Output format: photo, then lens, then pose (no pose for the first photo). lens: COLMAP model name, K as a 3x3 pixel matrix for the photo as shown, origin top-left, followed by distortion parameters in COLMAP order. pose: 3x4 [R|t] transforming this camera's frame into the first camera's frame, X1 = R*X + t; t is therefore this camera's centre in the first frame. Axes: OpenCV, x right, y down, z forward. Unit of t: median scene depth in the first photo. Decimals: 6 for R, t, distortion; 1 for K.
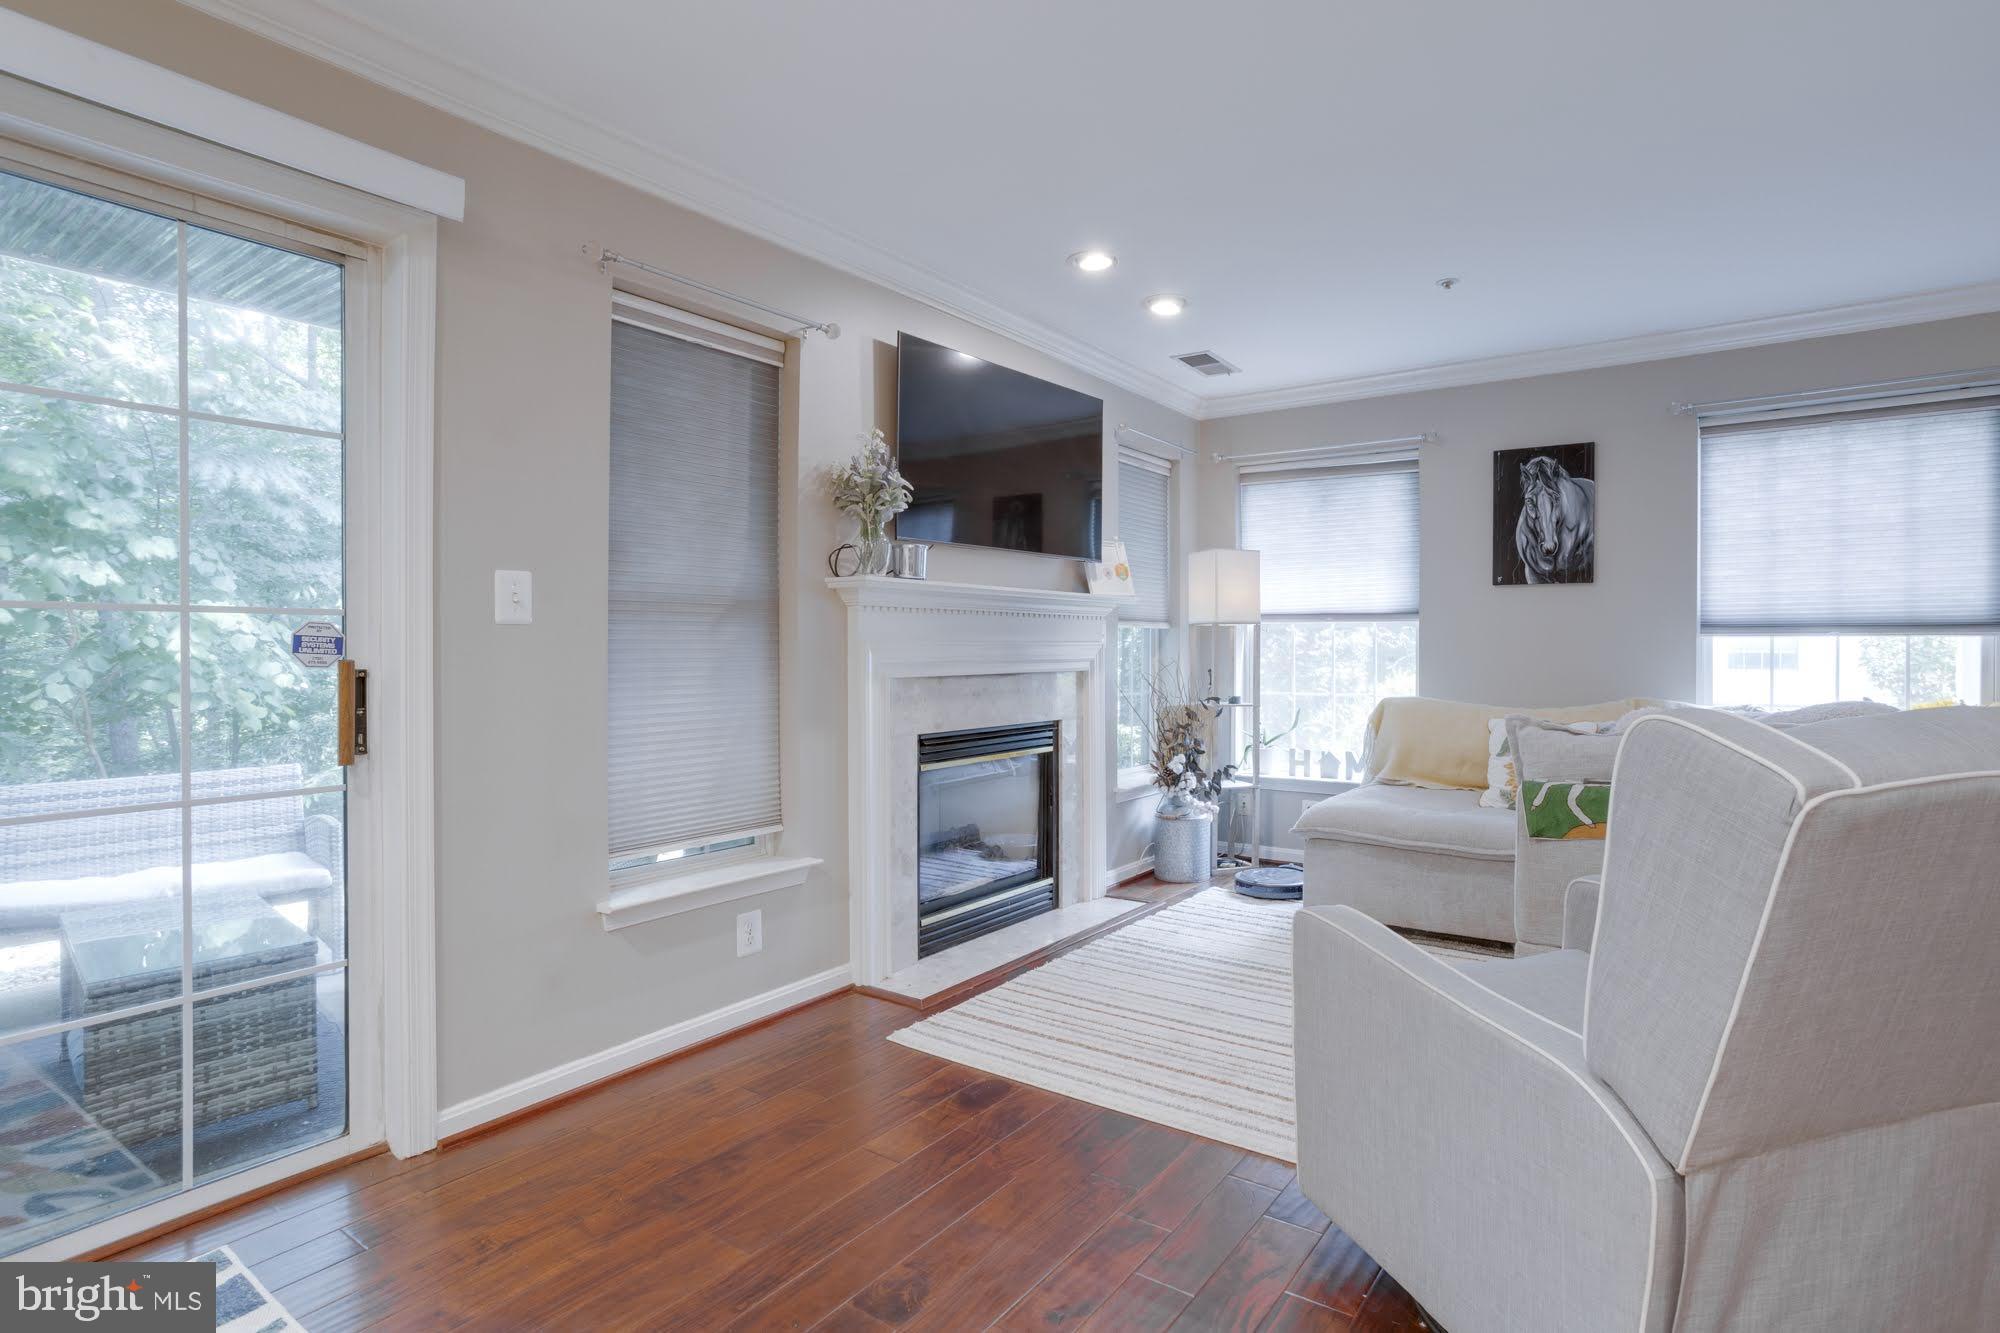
lens RADIAL K [[1021.1, 0, 1048.2], [0, 1021.1, 647.2], [0, 0, 1]] dist [-0.004826, -0.000319]
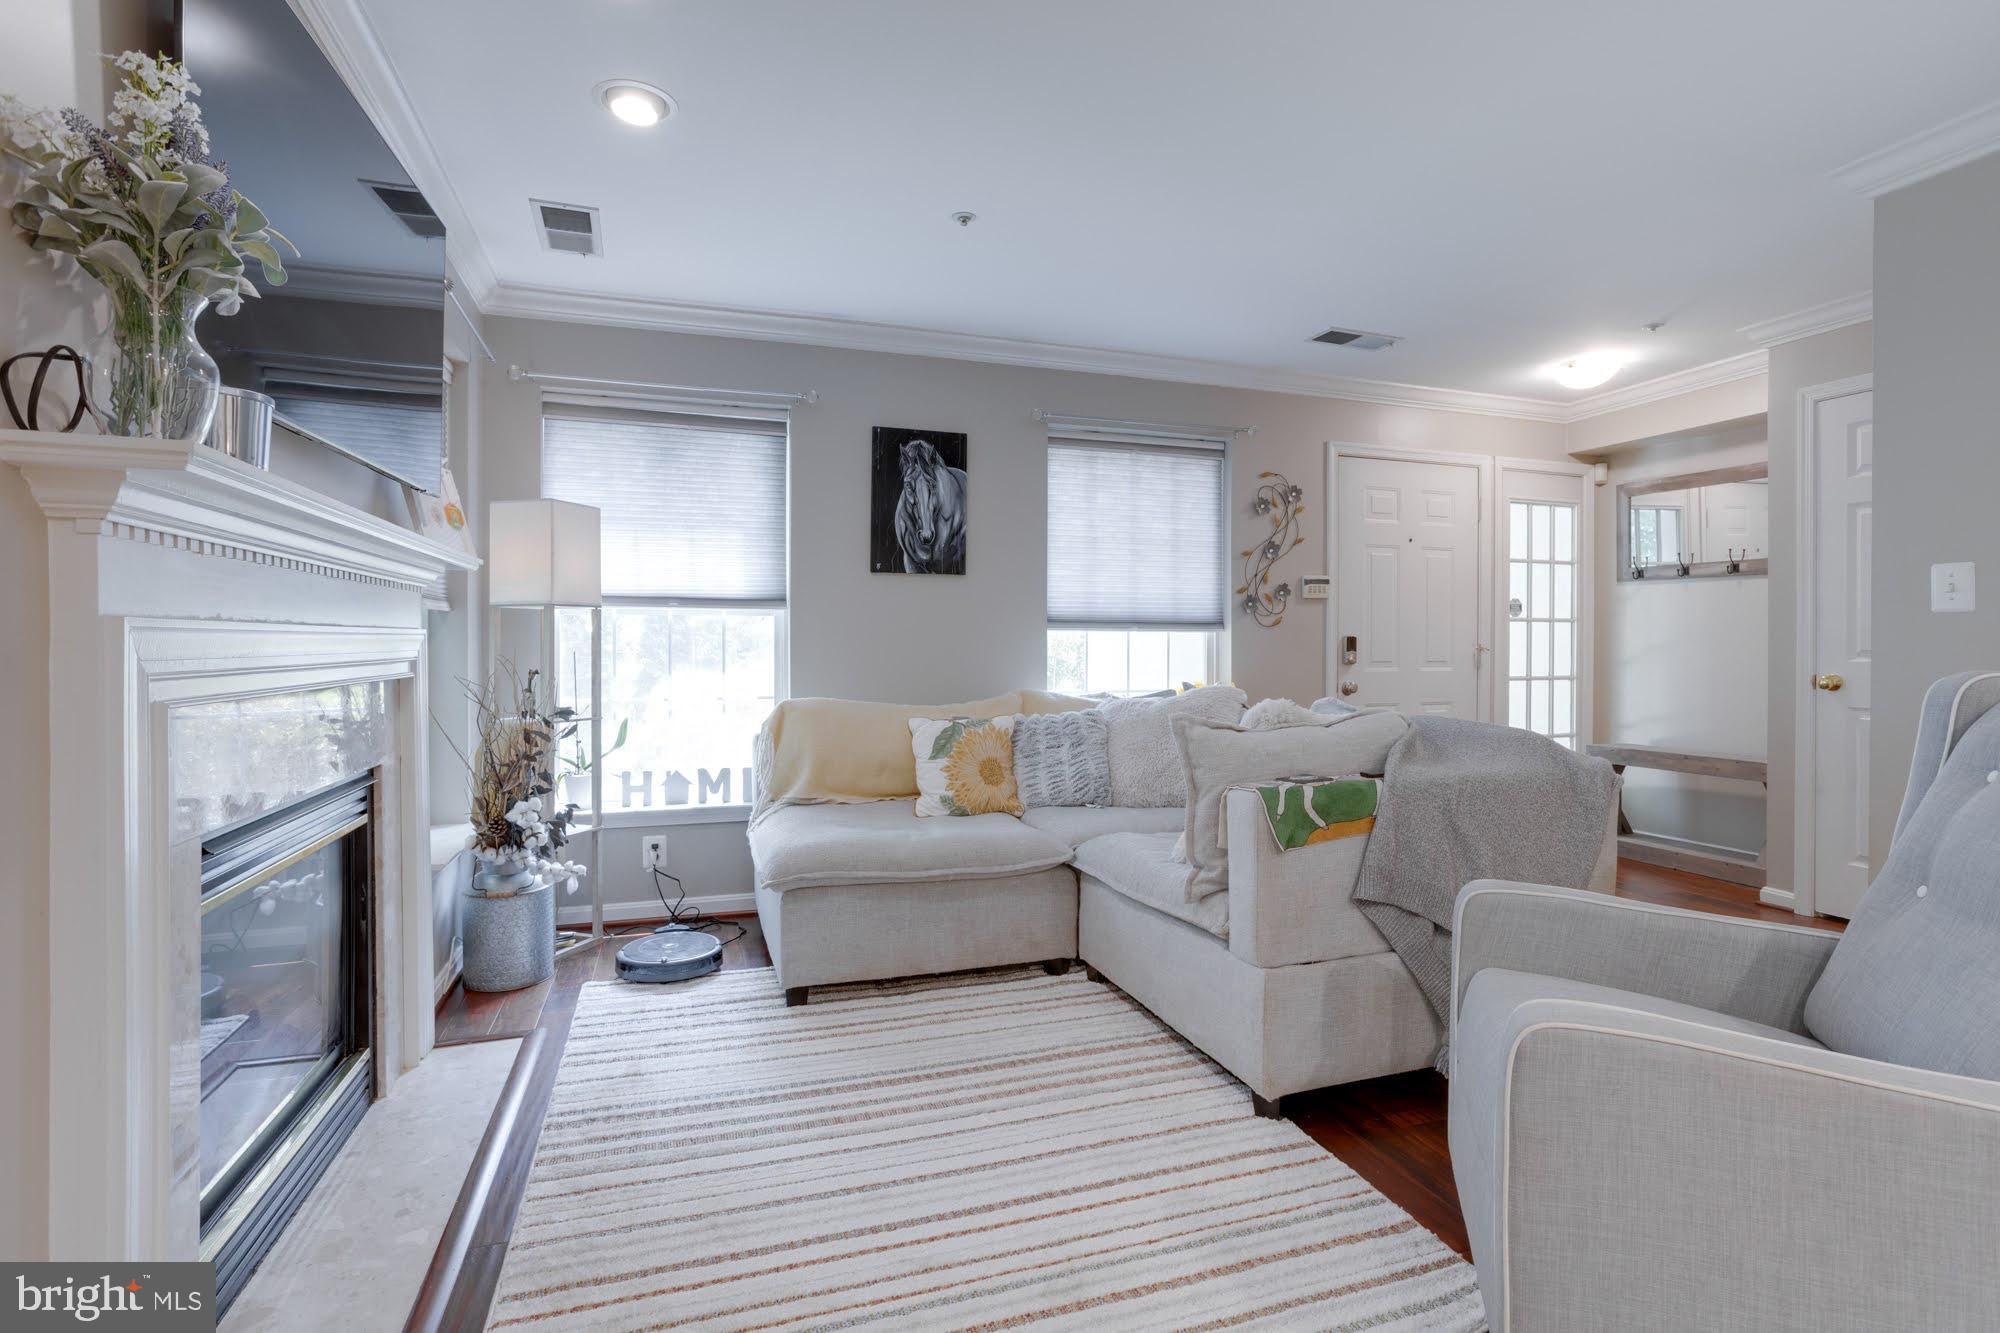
lens RADIAL K [[976.7, 0, 1024.5], [0, 976.7, 648.3], [0, 0, 1]] dist [-0.064796, 0.048484]
pose [[0.595551, -0.003869, 0.803308, -0.201563], [-0.001477, 0.999981, 0.005912, 0.002540], [-0.803316, -0.004708, 0.595534, 0.398811]]
